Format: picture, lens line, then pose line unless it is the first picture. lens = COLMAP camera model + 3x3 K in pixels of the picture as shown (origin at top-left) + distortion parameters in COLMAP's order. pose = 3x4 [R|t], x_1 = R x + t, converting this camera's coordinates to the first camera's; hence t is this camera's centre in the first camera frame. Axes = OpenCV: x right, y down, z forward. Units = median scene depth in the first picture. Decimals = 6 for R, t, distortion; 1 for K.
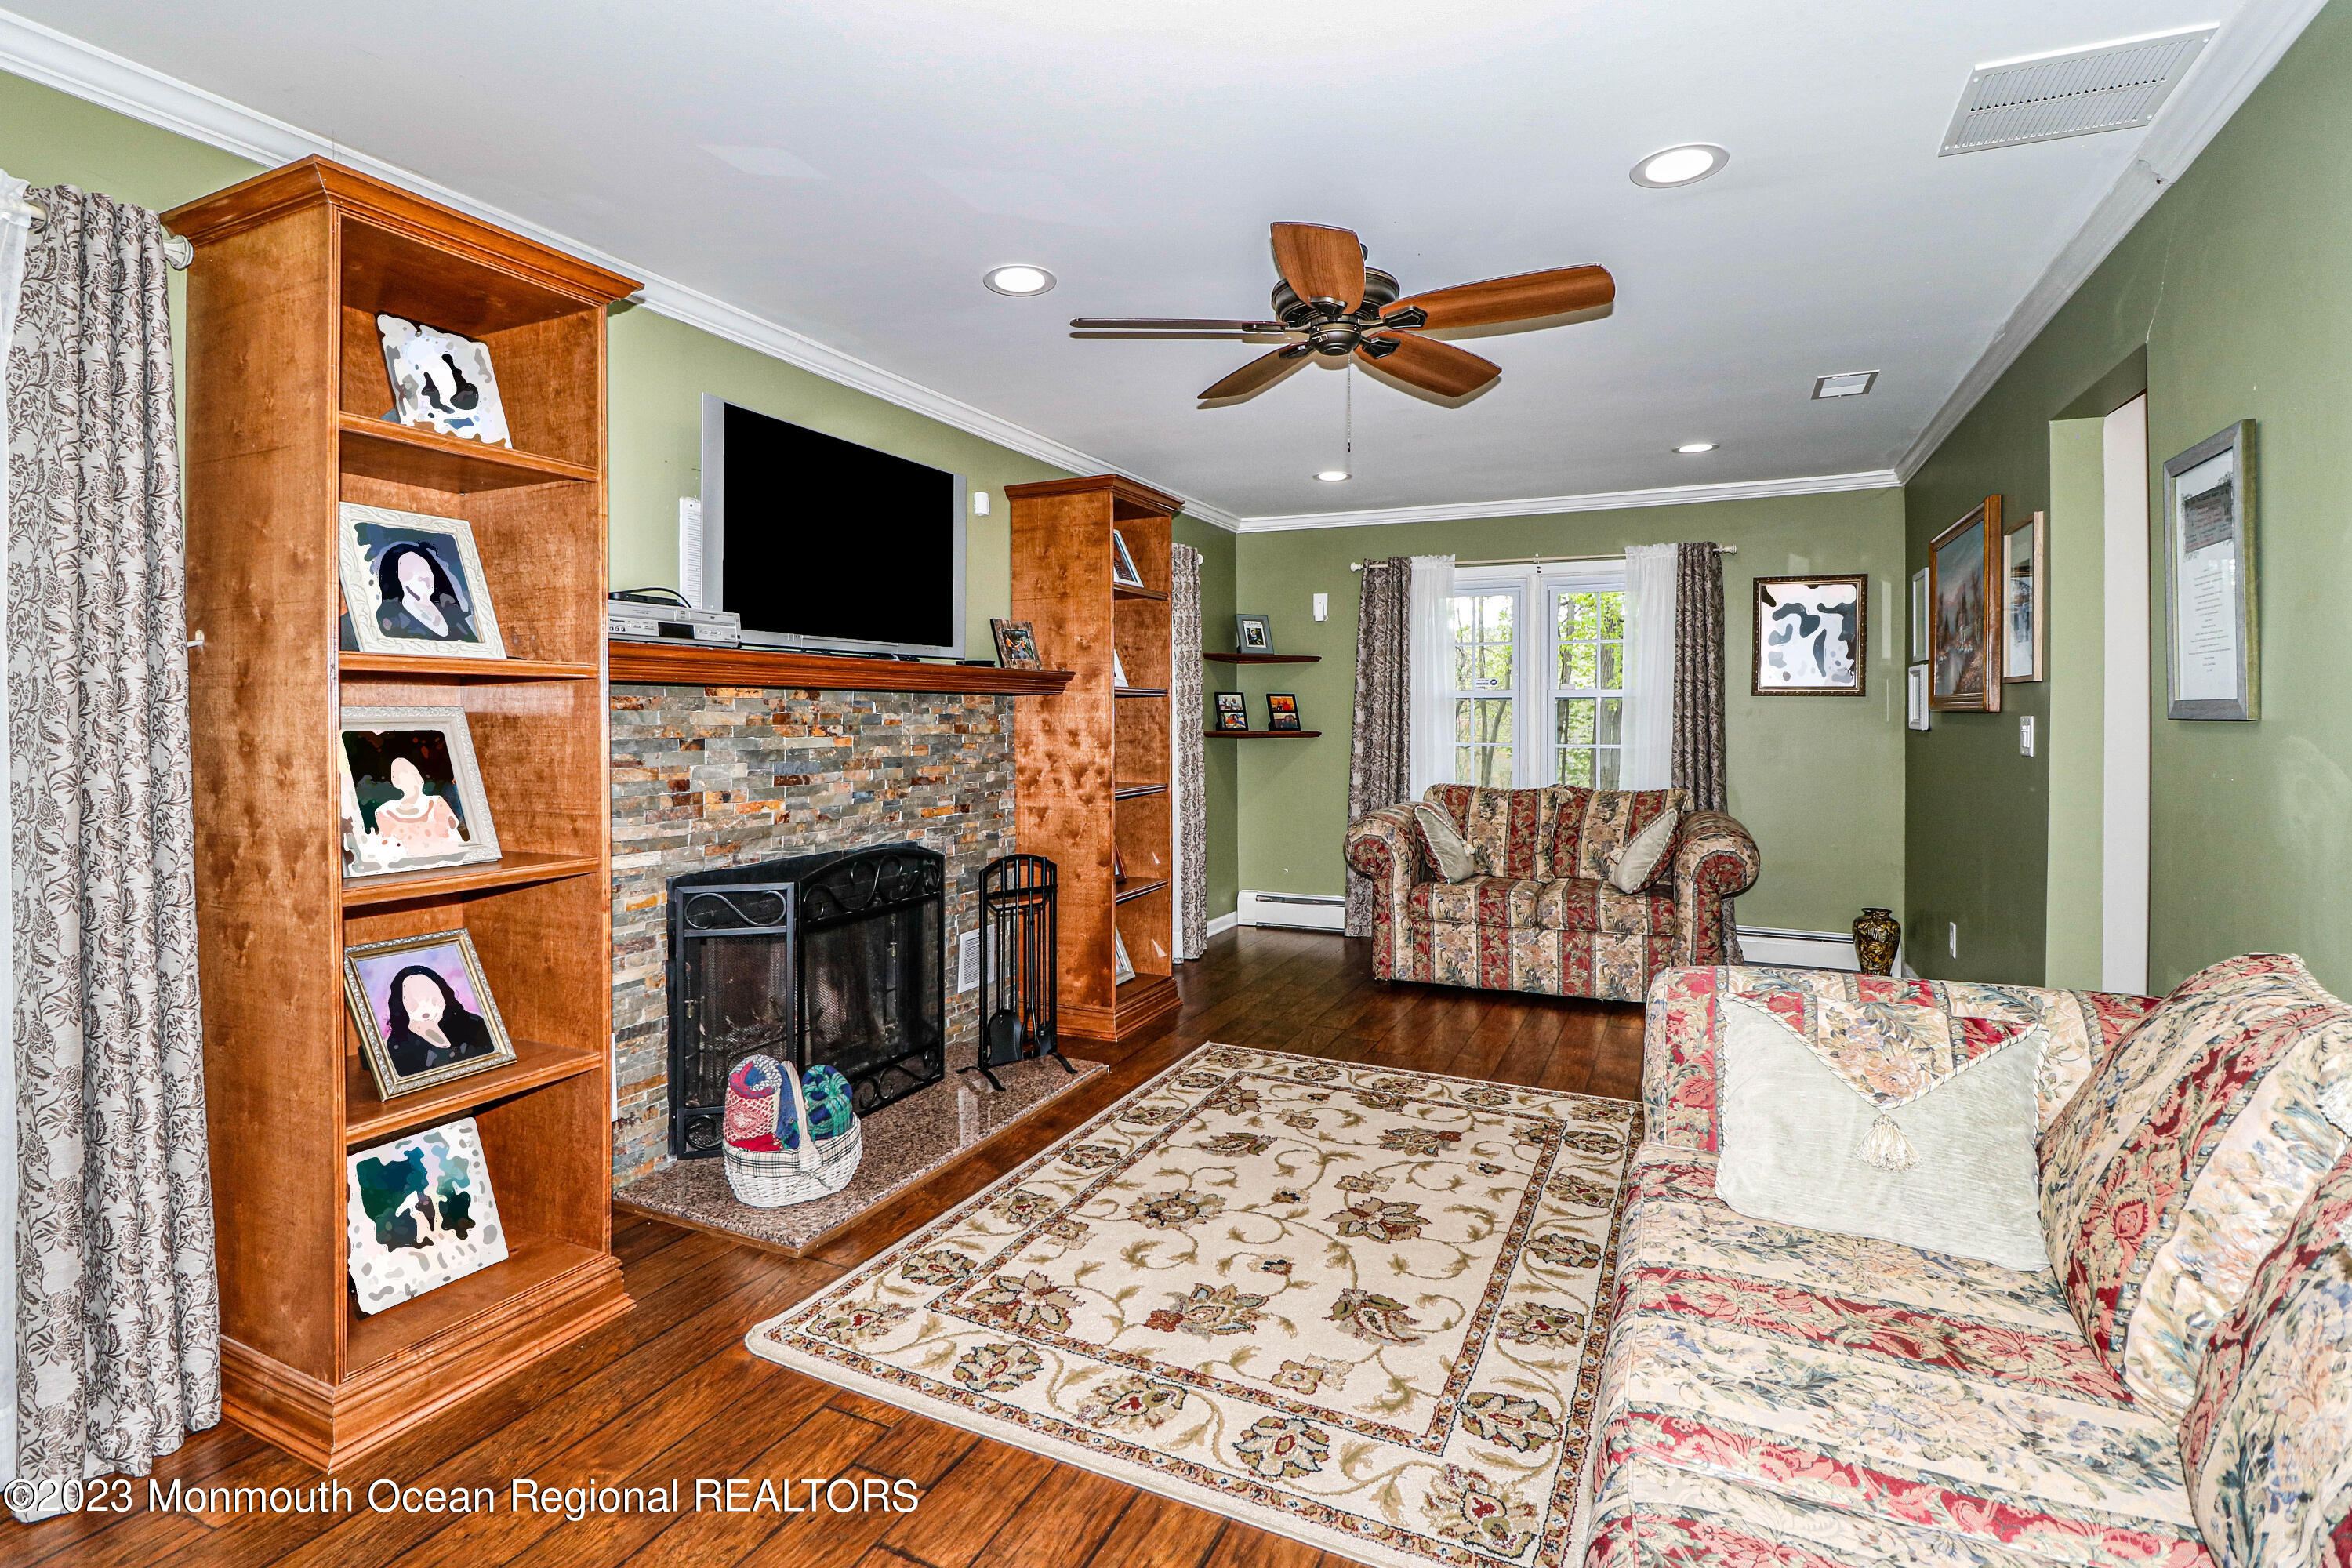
lens RADIAL K [[1133.3, 0, 1169.9], [0, 1133.3, 713.6], [0, 0, 1]] dist [0.002393, -0.013141]
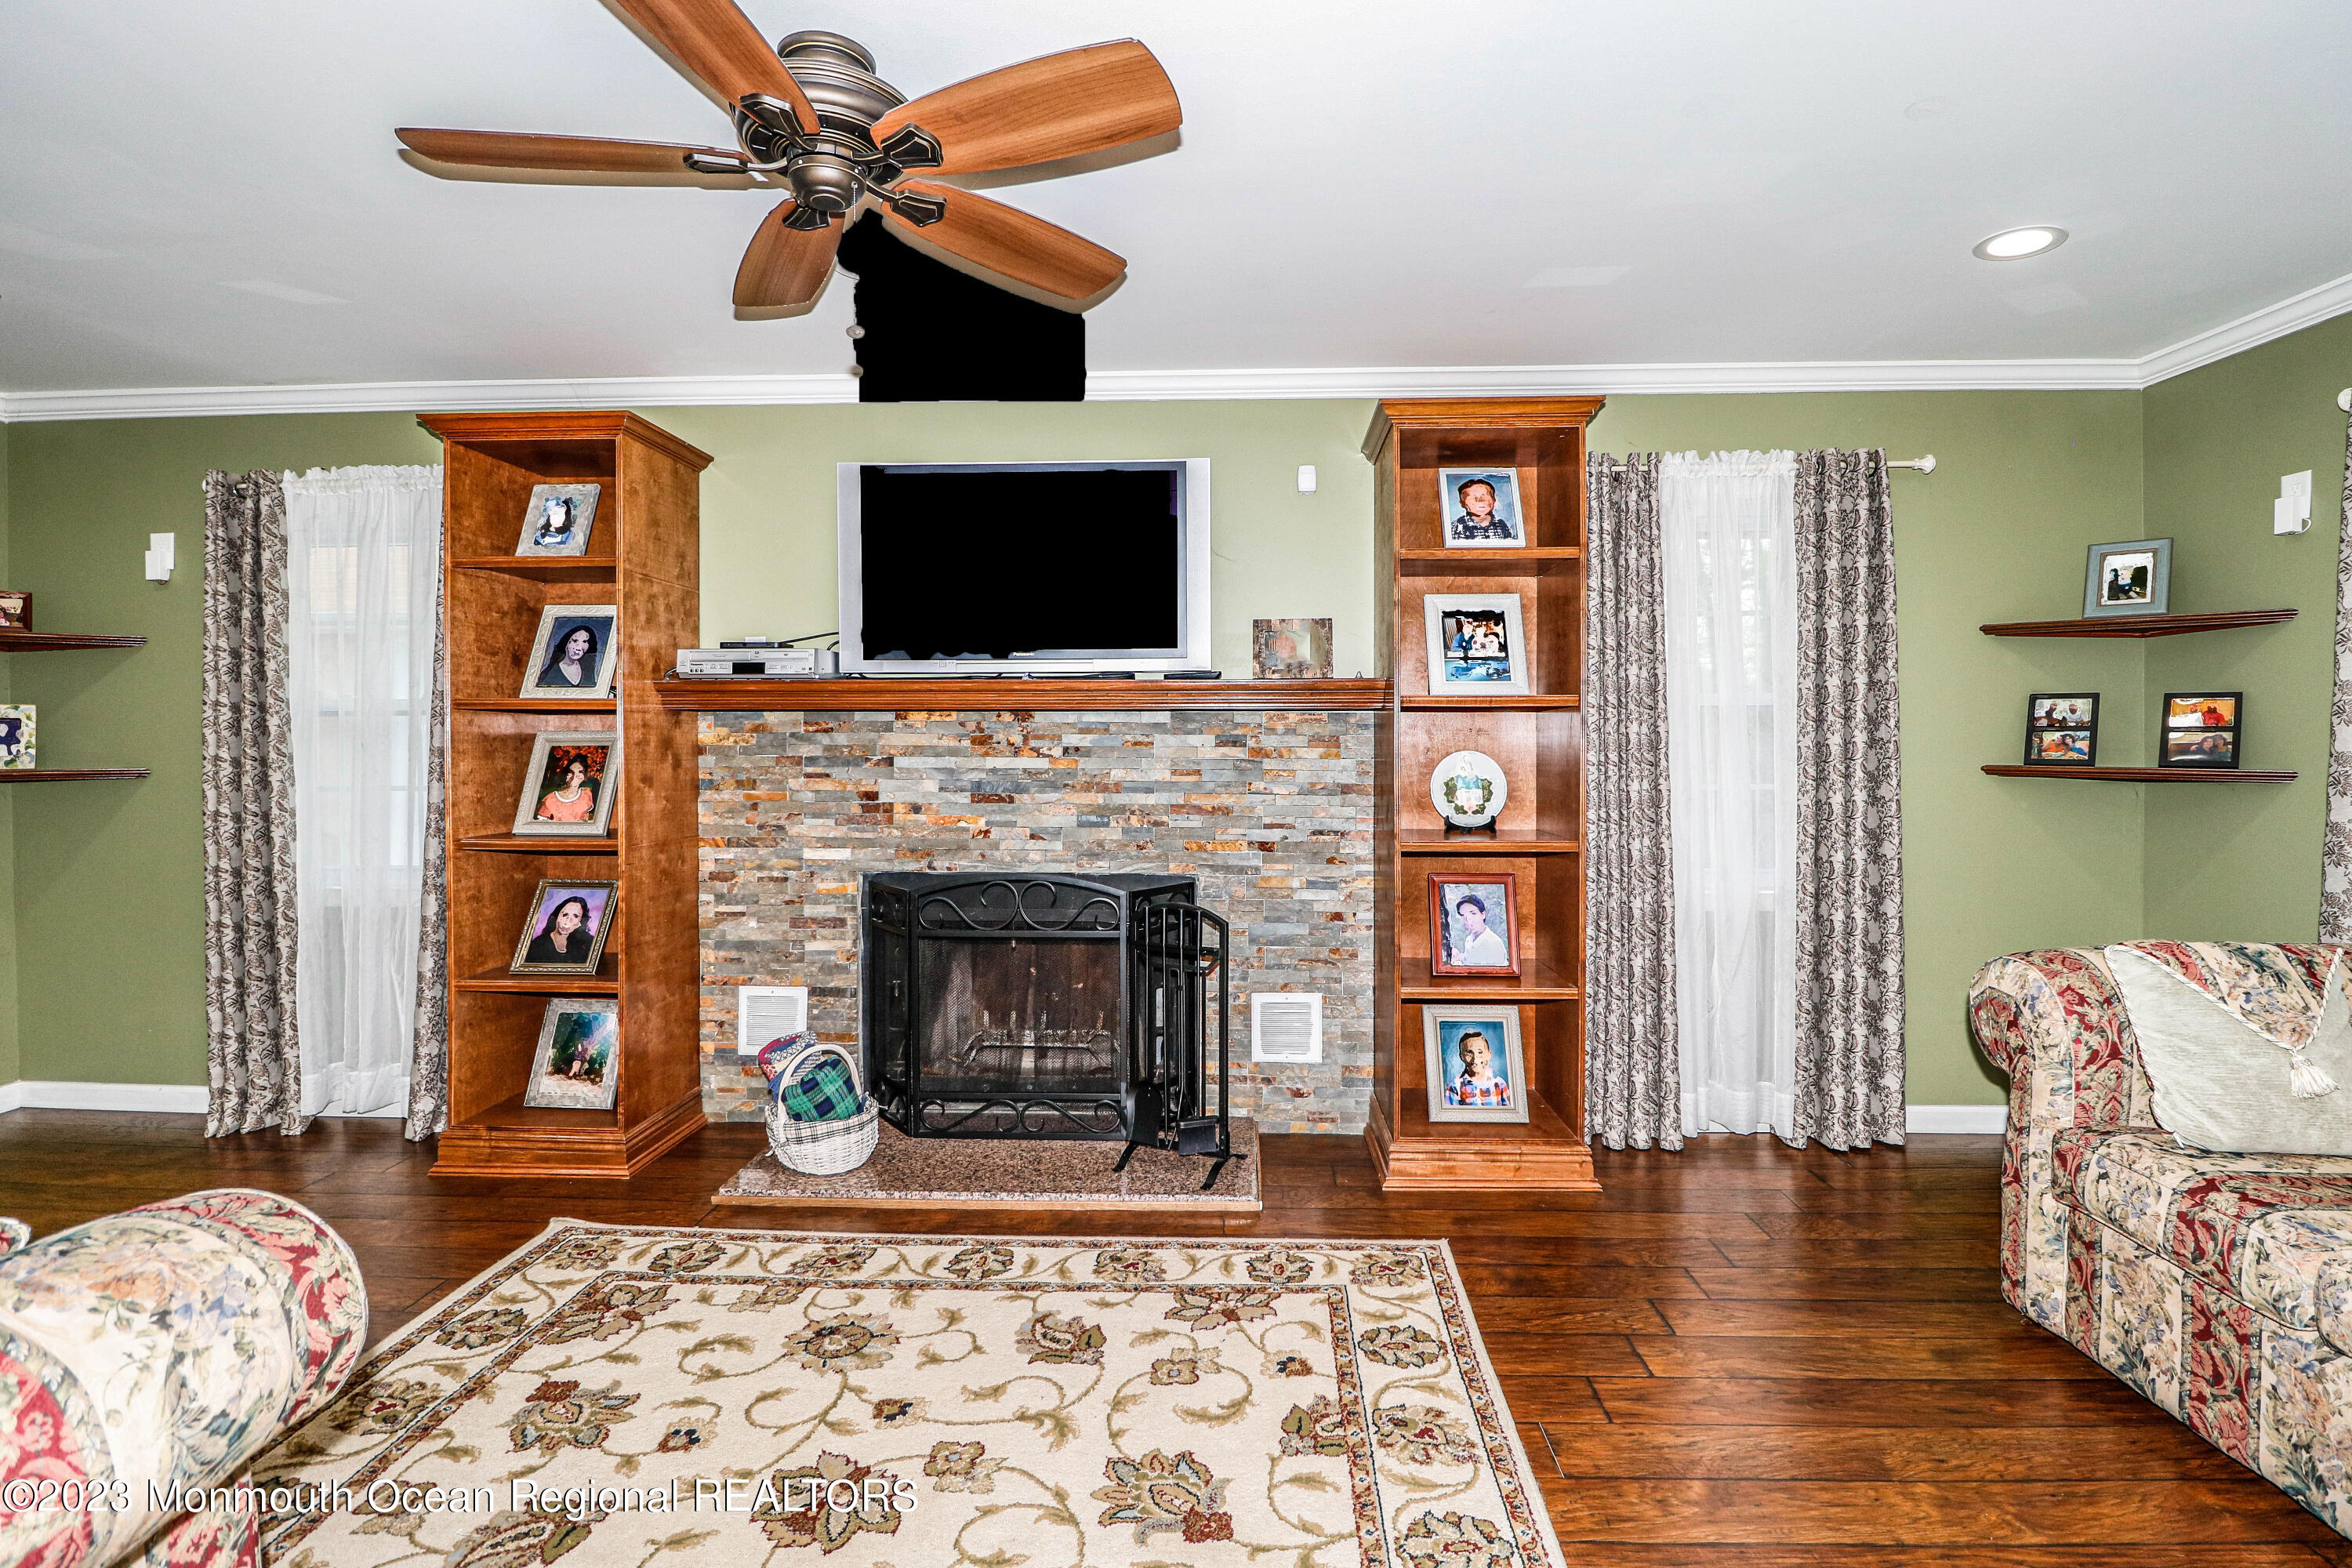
lens RADIAL K [[1126.4, 0, 1208.3], [0, 1126.4, 749.9], [0, 0, 1]] dist [-0.001313, -0.011936]
pose [[0.390819, 0.004693, -0.920456, 0.765883], [0.000995, 0.999984, 0.005521, 0.008917], [0.920467, -0.003074, 0.390808, 0.841710]]
